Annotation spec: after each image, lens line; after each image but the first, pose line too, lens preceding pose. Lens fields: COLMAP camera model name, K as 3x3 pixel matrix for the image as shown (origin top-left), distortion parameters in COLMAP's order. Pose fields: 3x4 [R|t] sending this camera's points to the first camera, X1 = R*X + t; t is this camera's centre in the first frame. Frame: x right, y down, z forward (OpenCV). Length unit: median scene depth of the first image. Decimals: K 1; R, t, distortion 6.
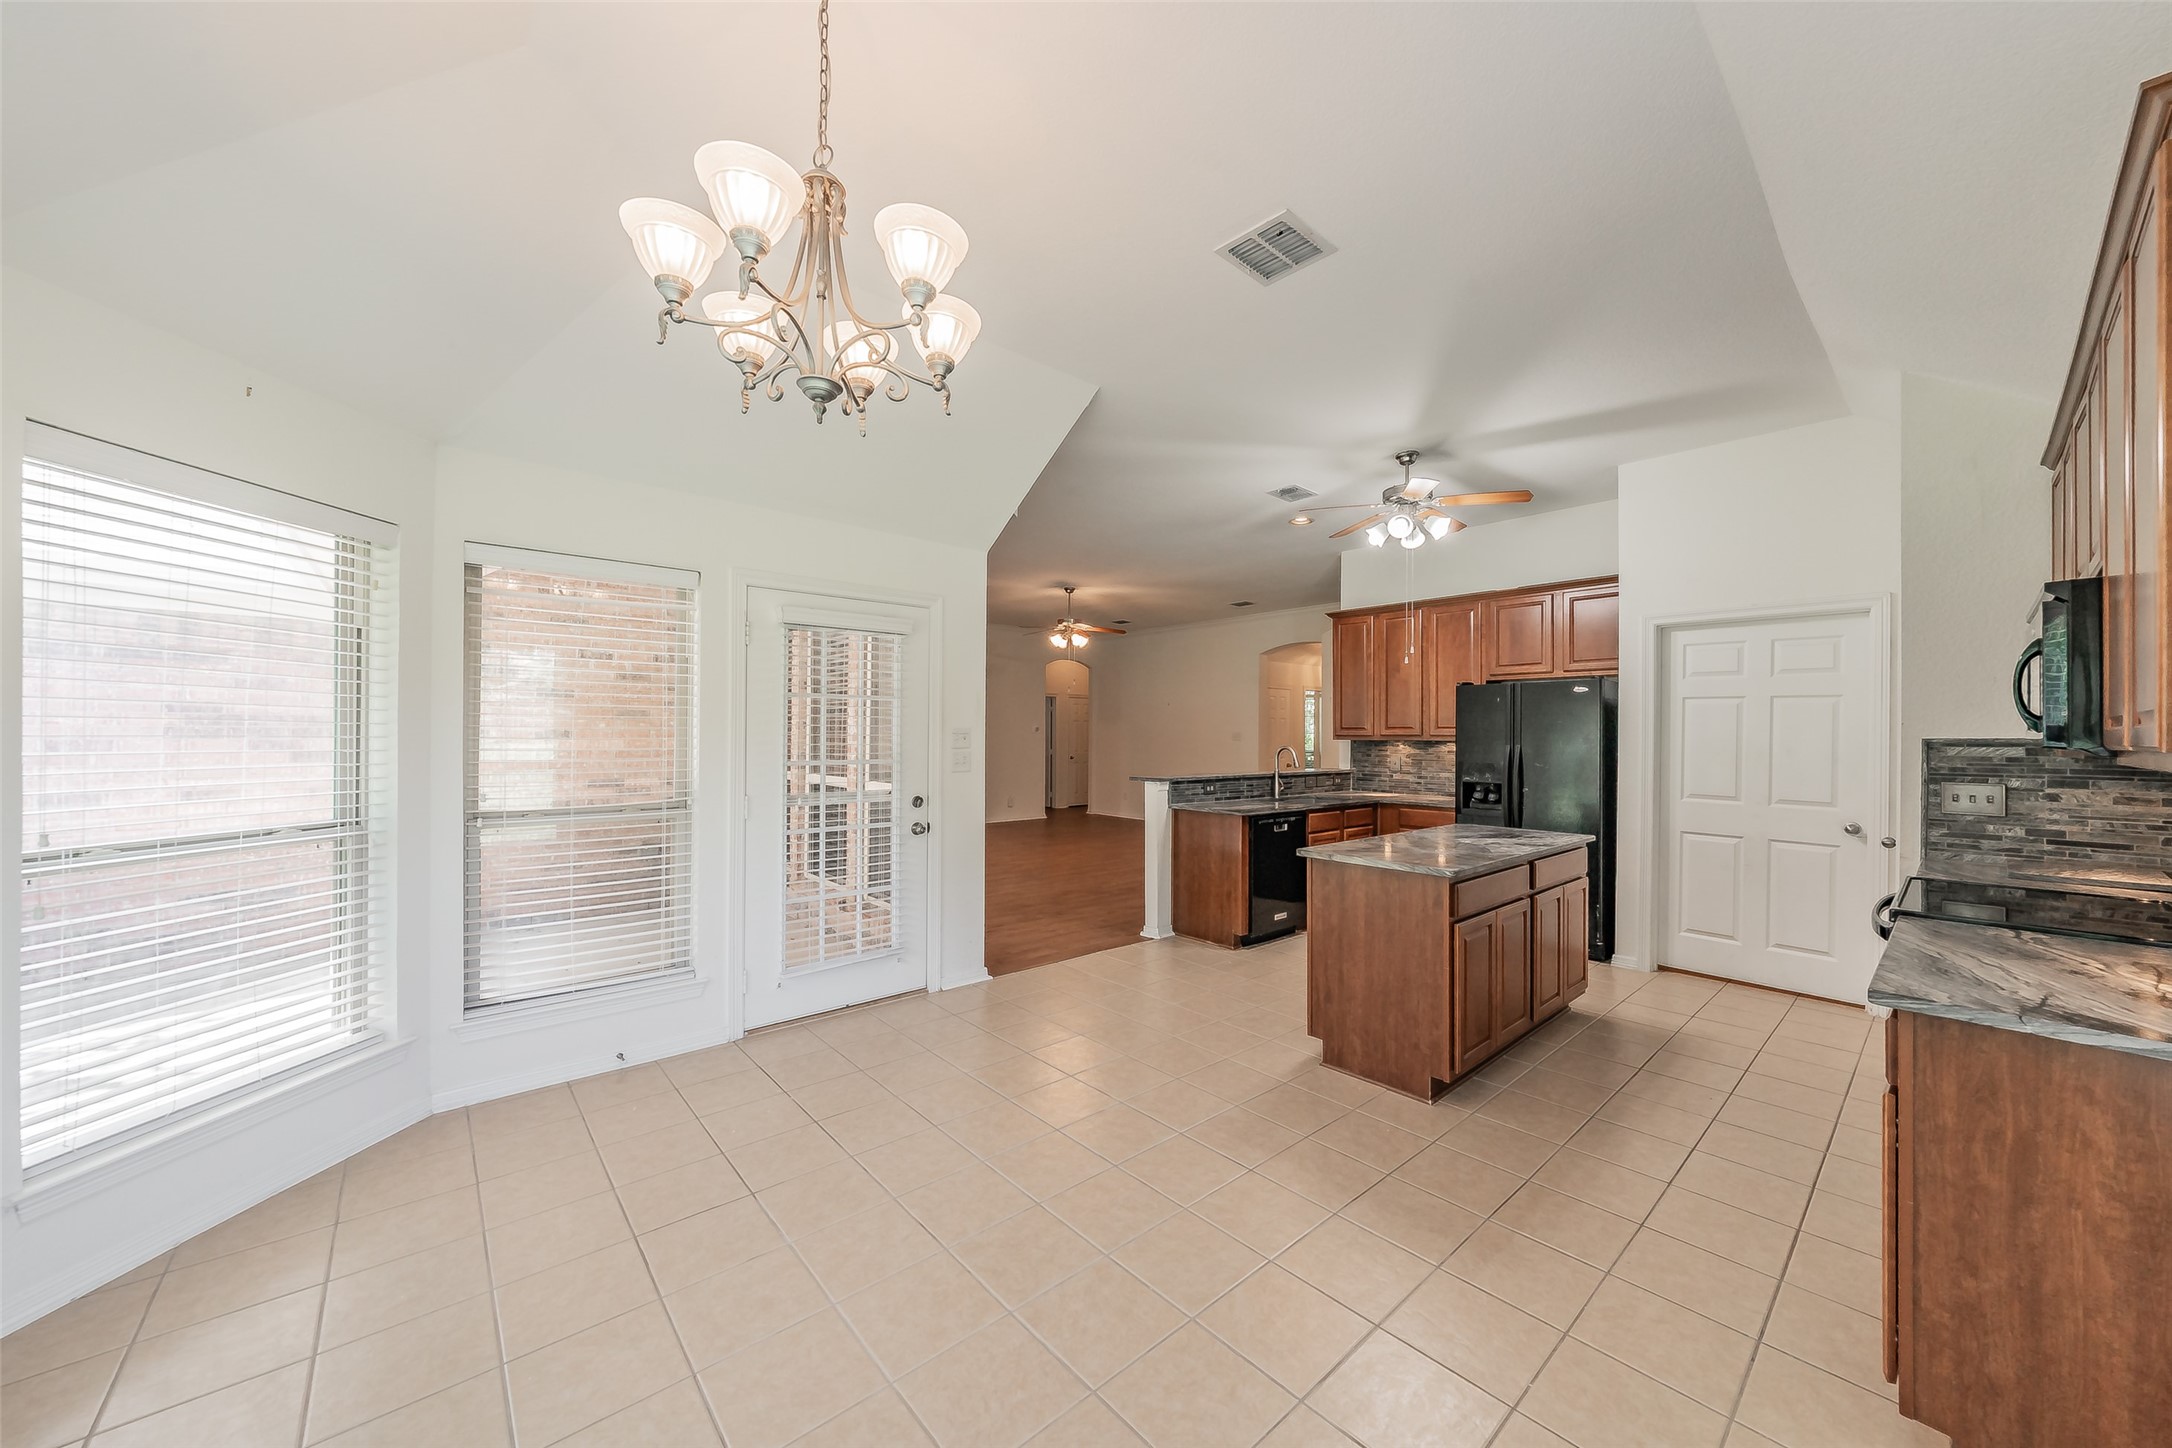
lens RADIAL K [[800.9, 0, 1093.0], [0, 800.9, 726.1], [0, 0, 1]] dist [-0.002845, -0.000244]
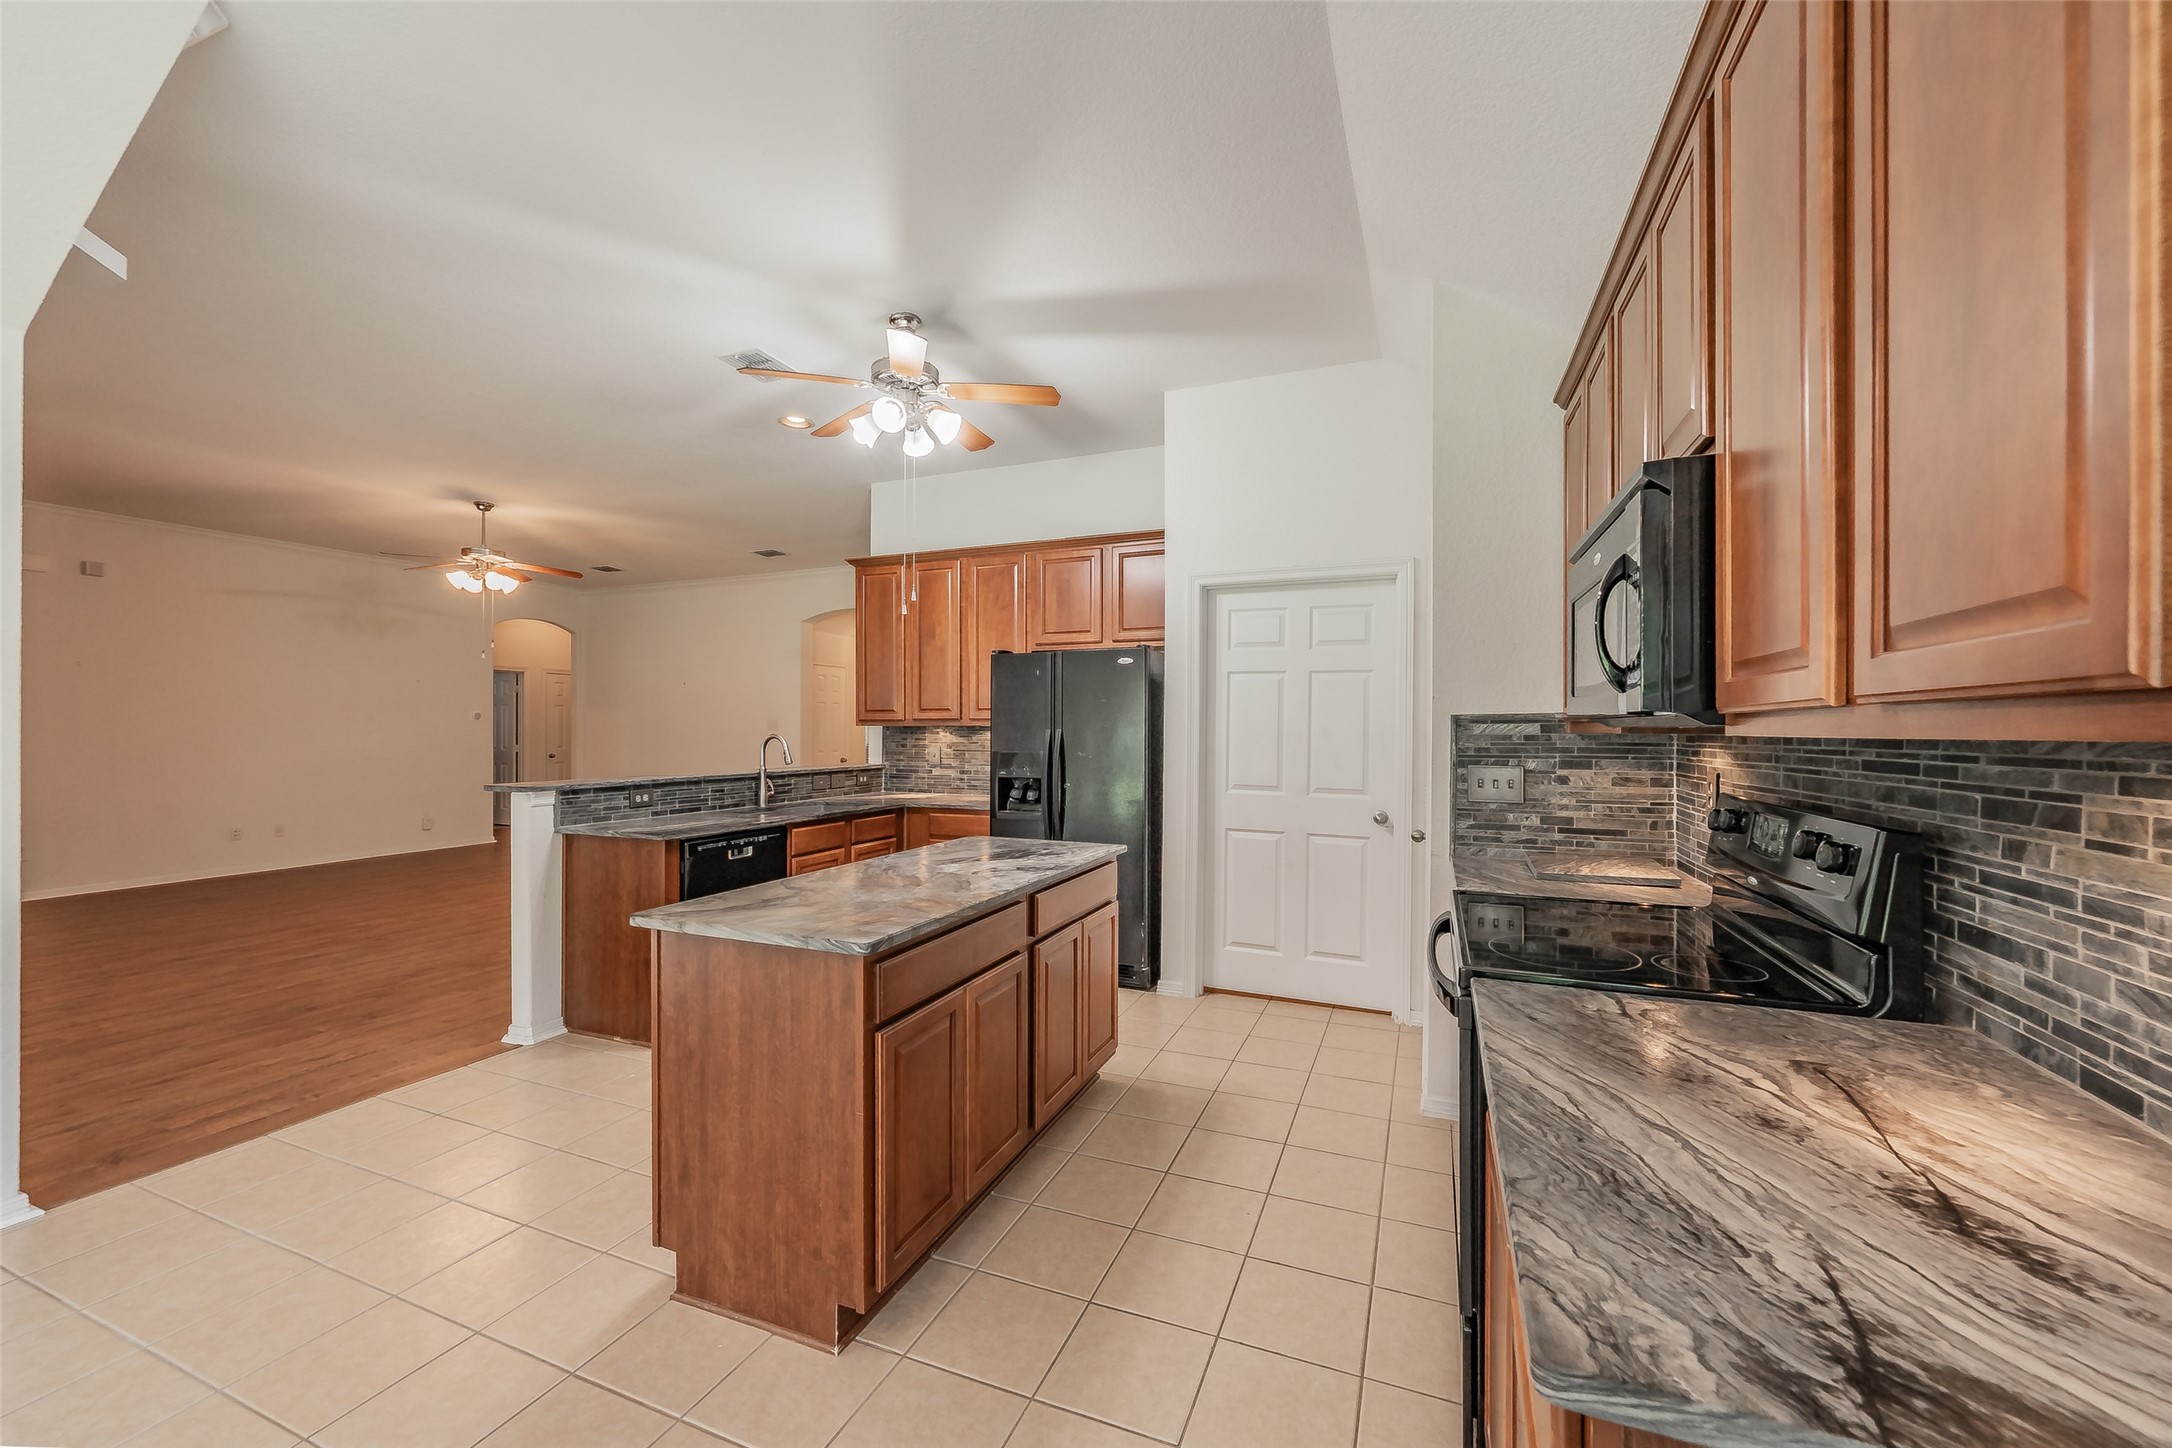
lens RADIAL K [[850.9, 0, 1086.0], [0, 850.9, 724.0], [0, 0, 1]] dist [-0.000213, -0.000055]
pose [[0.901303, -0.002902, 0.433179, 0.208725], [-0.000010, 0.999977, 0.006721, 0.013898], [-0.433189, -0.006062, 0.901283, 0.248096]]
